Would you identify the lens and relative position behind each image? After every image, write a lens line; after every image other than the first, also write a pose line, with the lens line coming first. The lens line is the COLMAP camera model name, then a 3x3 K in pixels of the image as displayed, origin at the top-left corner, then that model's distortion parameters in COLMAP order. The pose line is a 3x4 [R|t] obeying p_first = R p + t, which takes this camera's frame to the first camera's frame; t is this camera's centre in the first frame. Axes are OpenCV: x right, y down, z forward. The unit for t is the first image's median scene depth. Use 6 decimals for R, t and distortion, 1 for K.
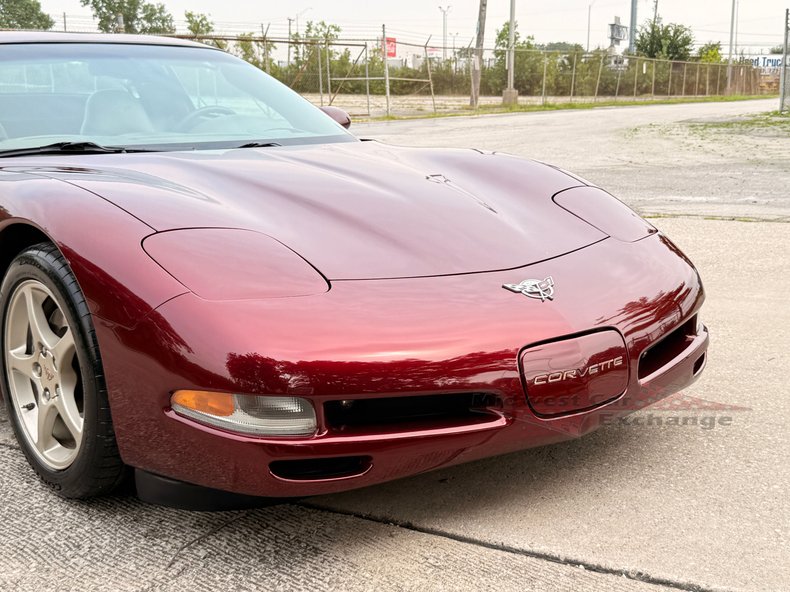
lens RADIAL K [[1055.4, 0, 392.8], [0, 1055.4, 360.3], [0, 0, 1]] dist [0.095619, 0.000000]
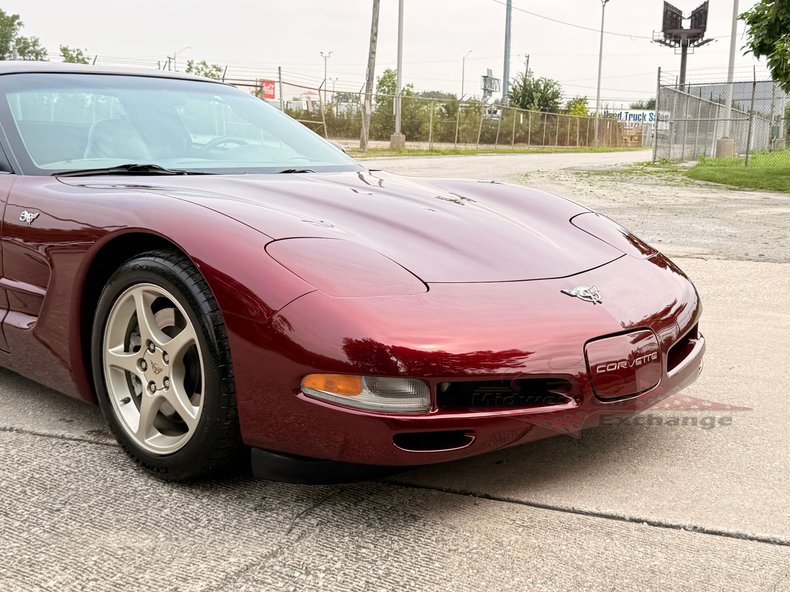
lens RADIAL K [[1055.4, 0, 406.1], [0, 1055.4, 354.3], [0, 0, 1]] dist [0.095619, 0.000000]
pose [[0.991757, 0.000198, 0.128136, -0.199128], [0.005453, 0.999028, -0.043752, 0.046380], [-0.128020, 0.044090, 0.990791, -0.125377]]
